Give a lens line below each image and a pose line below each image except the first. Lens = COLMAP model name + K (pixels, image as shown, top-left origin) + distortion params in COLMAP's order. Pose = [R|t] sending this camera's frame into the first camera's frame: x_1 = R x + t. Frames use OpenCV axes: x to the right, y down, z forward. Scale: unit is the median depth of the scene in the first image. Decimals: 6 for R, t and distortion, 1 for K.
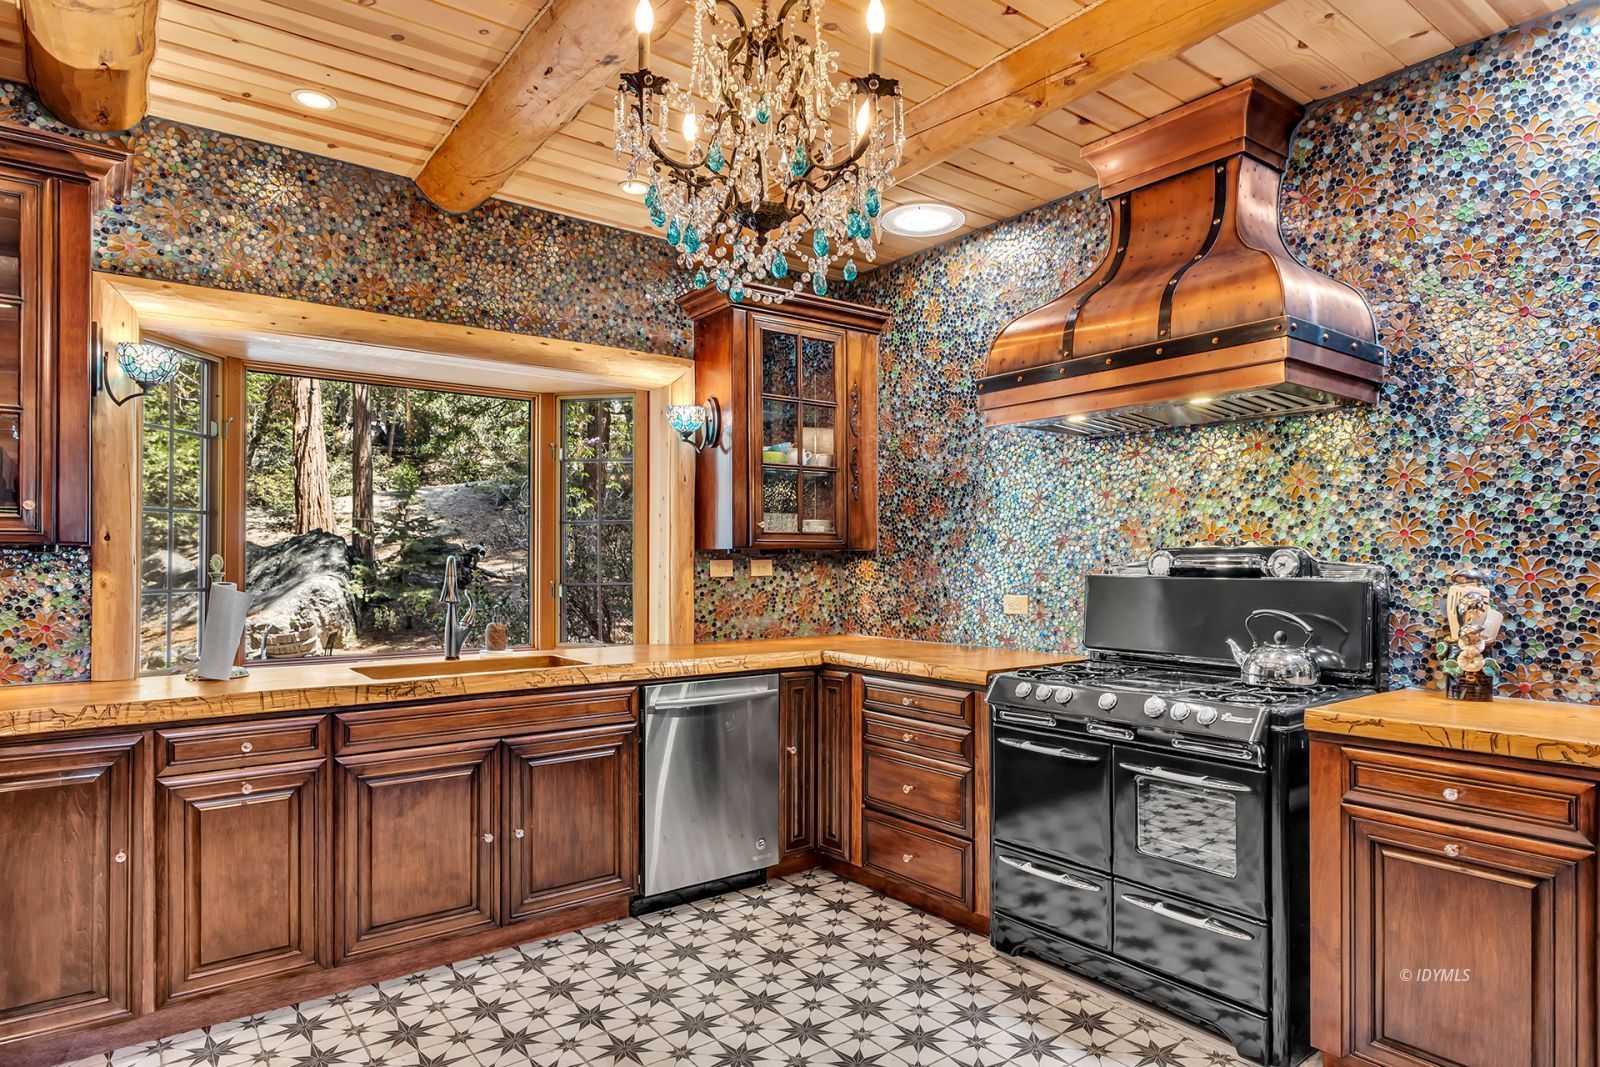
lens RADIAL K [[920.1, 0, 826.5], [0, 920.1, 554.0], [0, 0, 1]] dist [-0.008619, -0.000546]
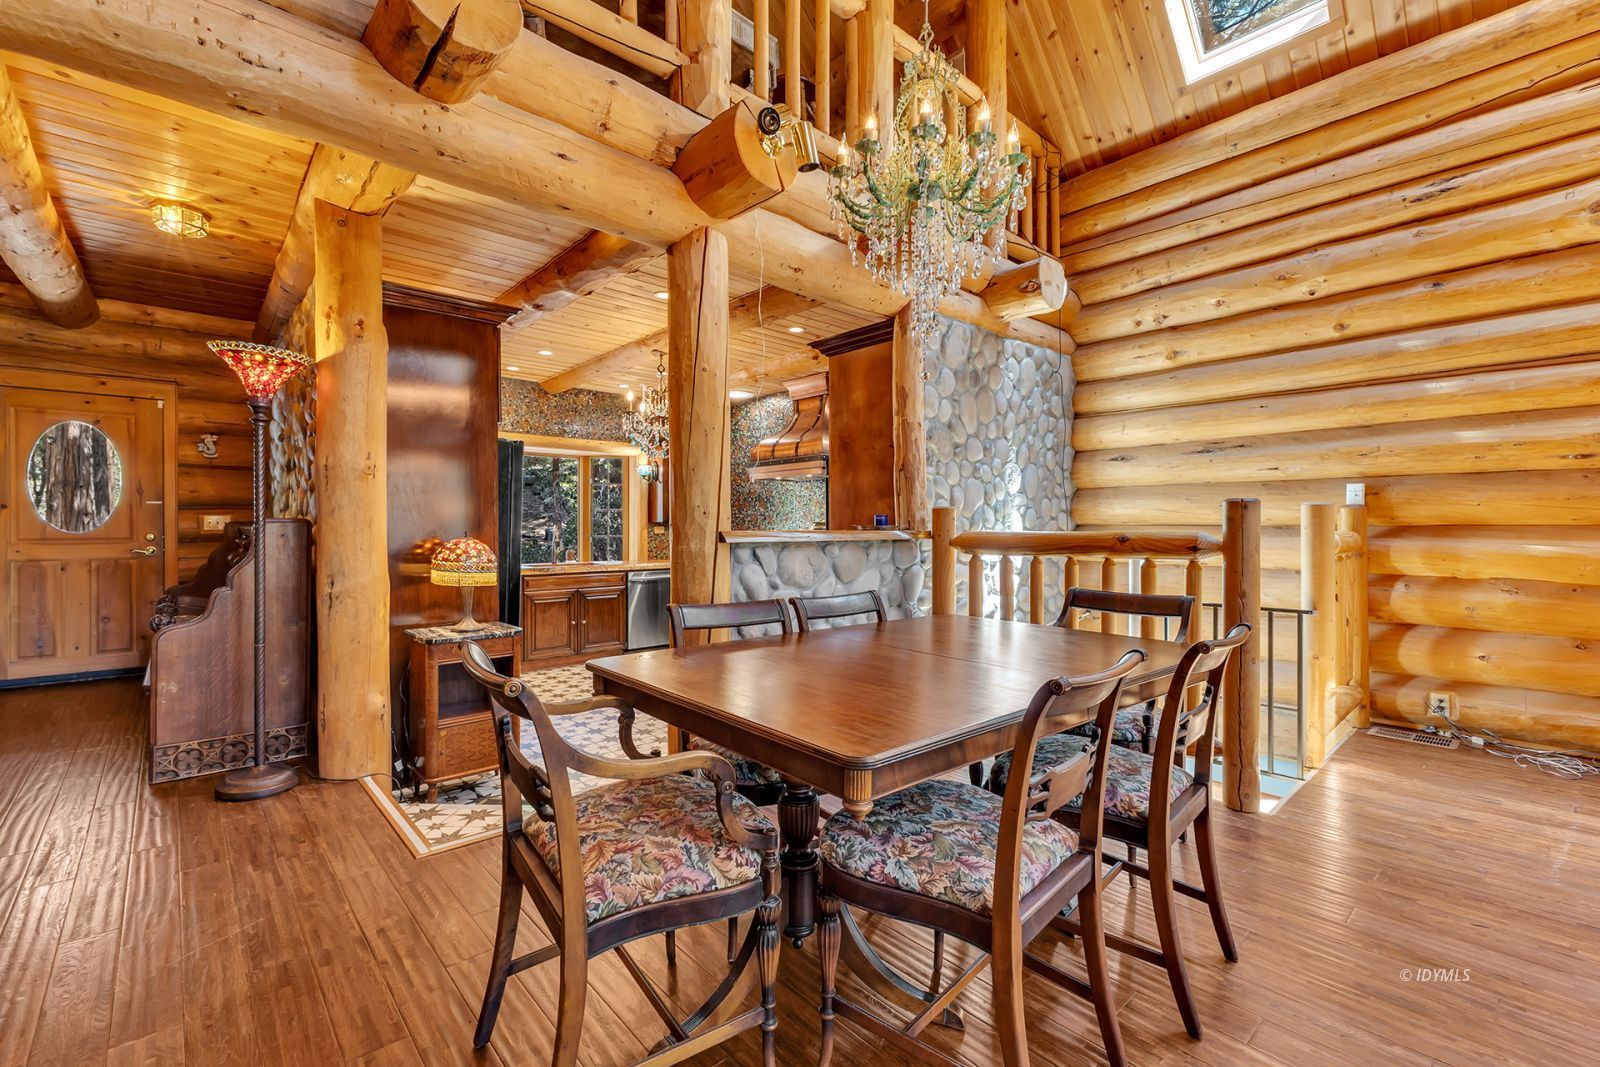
lens RADIAL K [[693.2, 0, 806.9], [0, 693.2, 525.9], [0, 0, 1]] dist [0.004169, -0.000011]
pose [[0.997250, -0.001038, 0.074107, 0.197600], [0.000573, 0.999980, 0.006294, -0.008576], [-0.074112, -0.006234, 0.997230, -1.215483]]
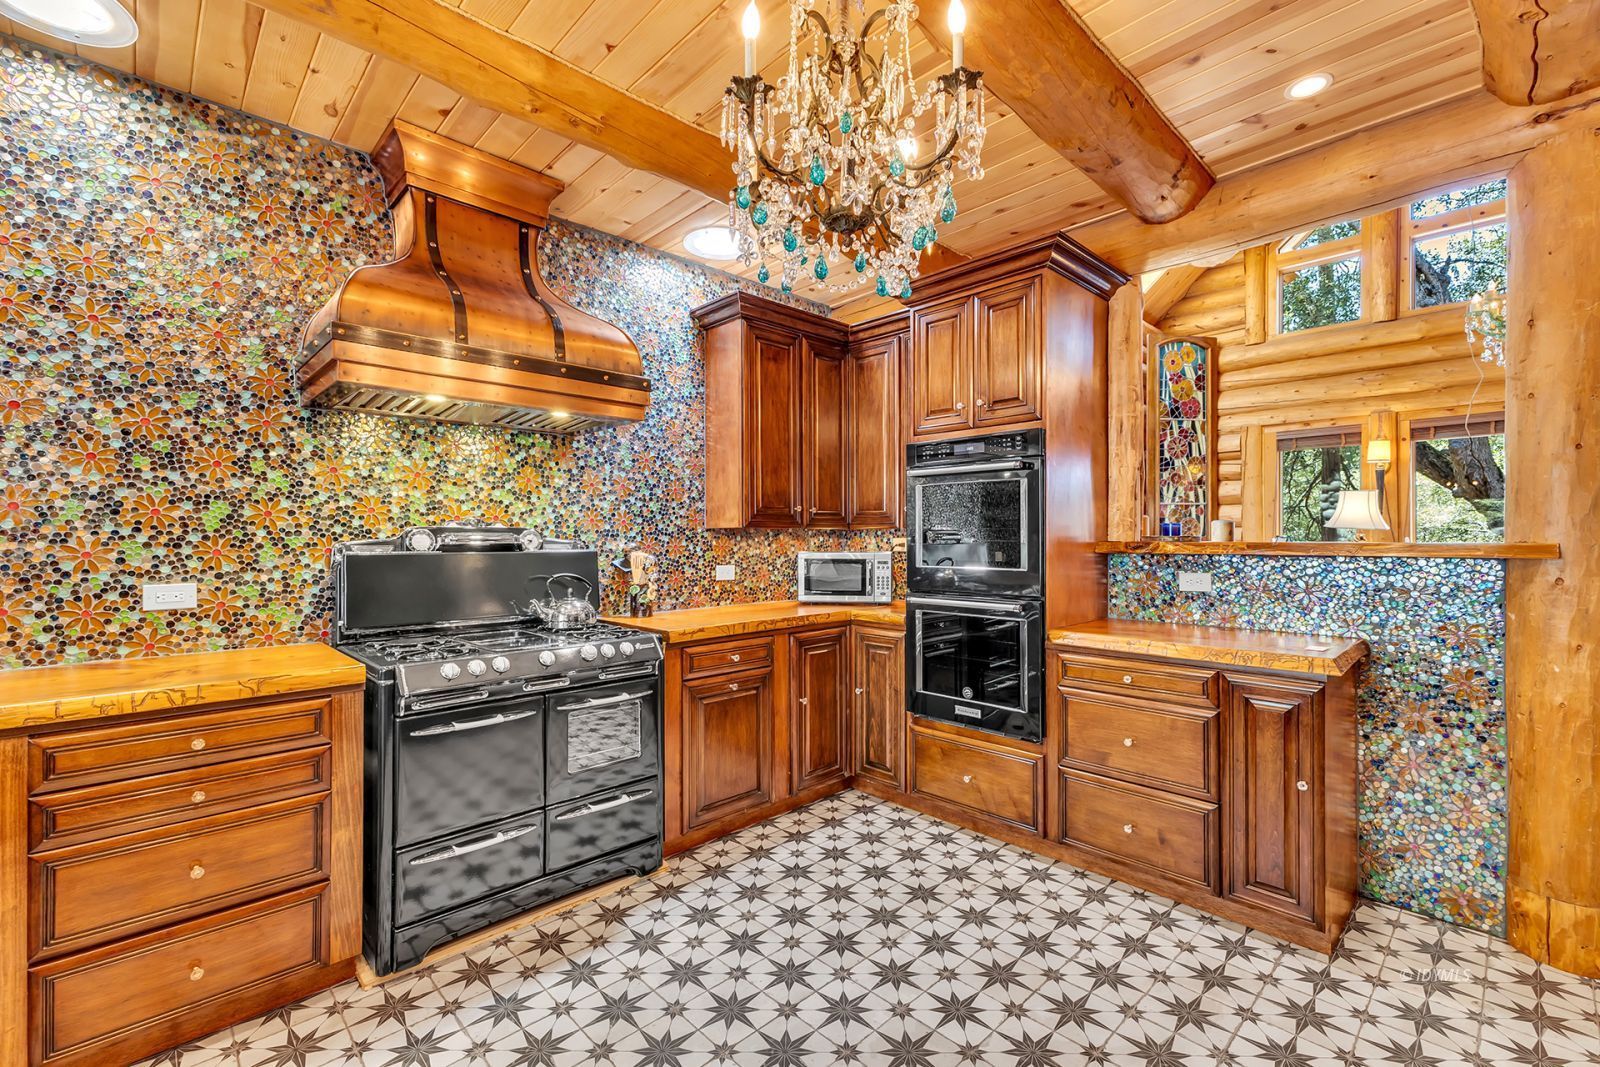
lens RADIAL K [[693.2, 0, 798.2], [0, 693.2, 534.0], [0, 0, 1]] dist [0.004169, -0.000011]
pose [[-0.107249, 0.007580, 0.994203, -0.549049], [-0.002707, 0.999965, -0.007916, 0.007885], [-0.994229, -0.003541, -0.107225, 0.706111]]
